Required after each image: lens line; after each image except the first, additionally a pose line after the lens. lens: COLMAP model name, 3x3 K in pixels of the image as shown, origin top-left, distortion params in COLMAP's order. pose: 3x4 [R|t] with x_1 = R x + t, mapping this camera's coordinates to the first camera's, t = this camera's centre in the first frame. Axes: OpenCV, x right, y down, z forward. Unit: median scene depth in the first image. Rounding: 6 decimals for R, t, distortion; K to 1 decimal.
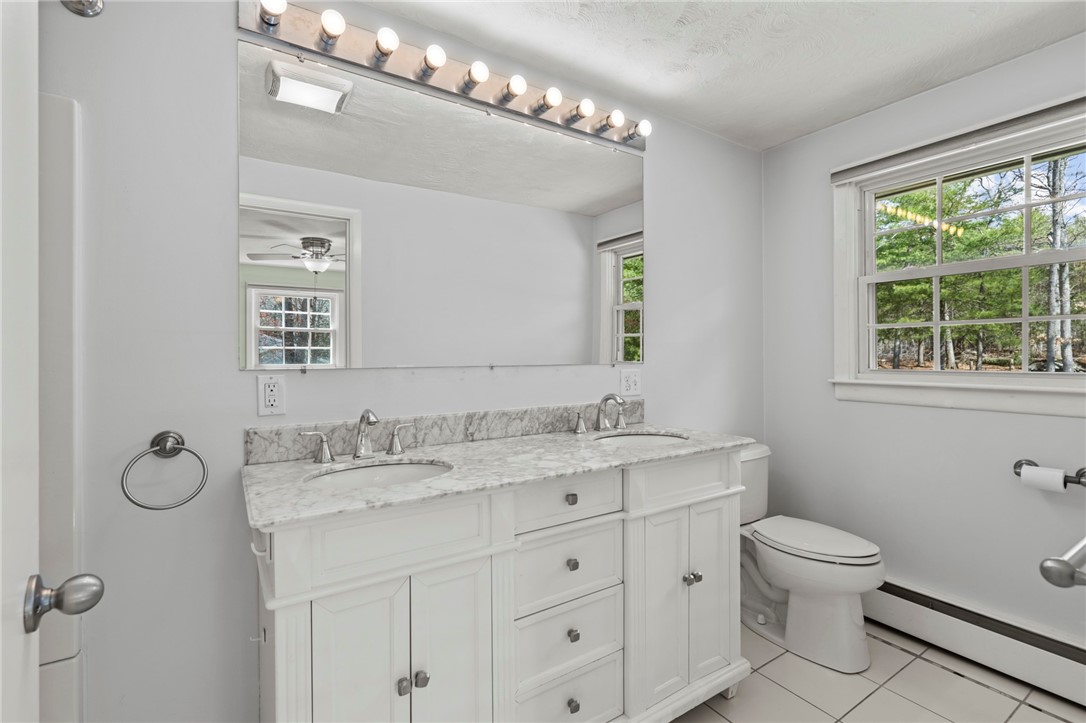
lens RADIAL K [[497.6, 0, 543.8], [0, 497.6, 356.1], [0, 0, 1]] dist [-0.012831, 0.005128]
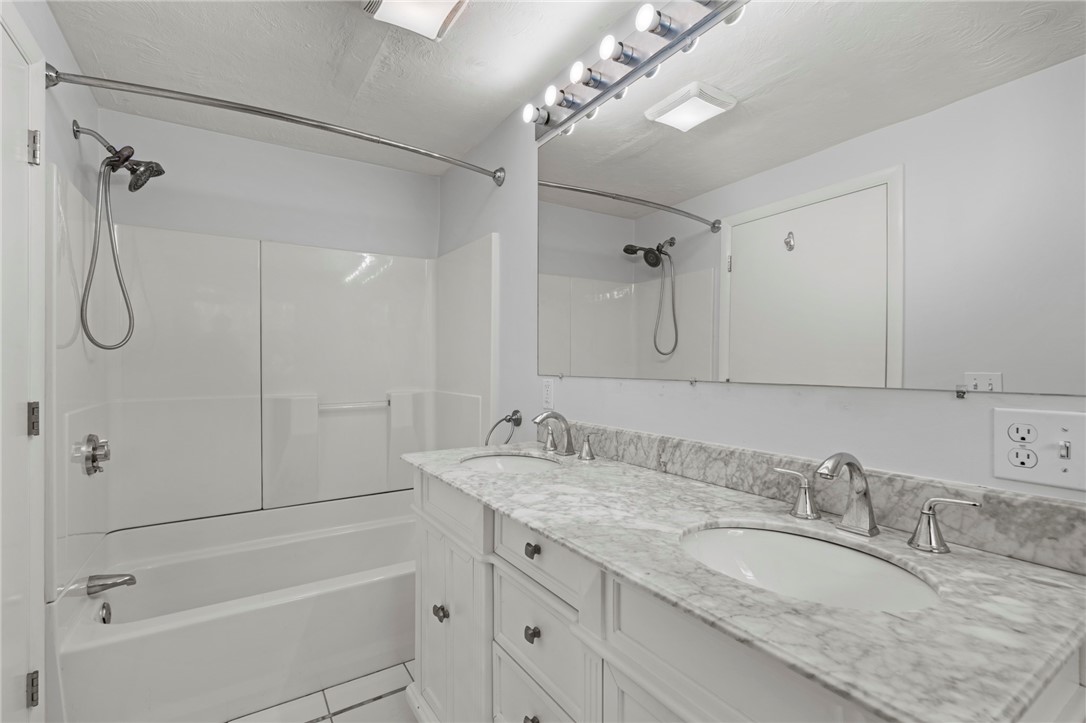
lens RADIAL K [[497.6, 0, 542.8], [0, 497.6, 363.6], [0, 0, 1]] dist [-0.012831, 0.005128]
pose [[-0.011235, 0.004612, -0.999926, 0.637304], [-0.002101, 0.999987, 0.004636, -0.008603], [0.999935, 0.002153, -0.011225, 0.779292]]
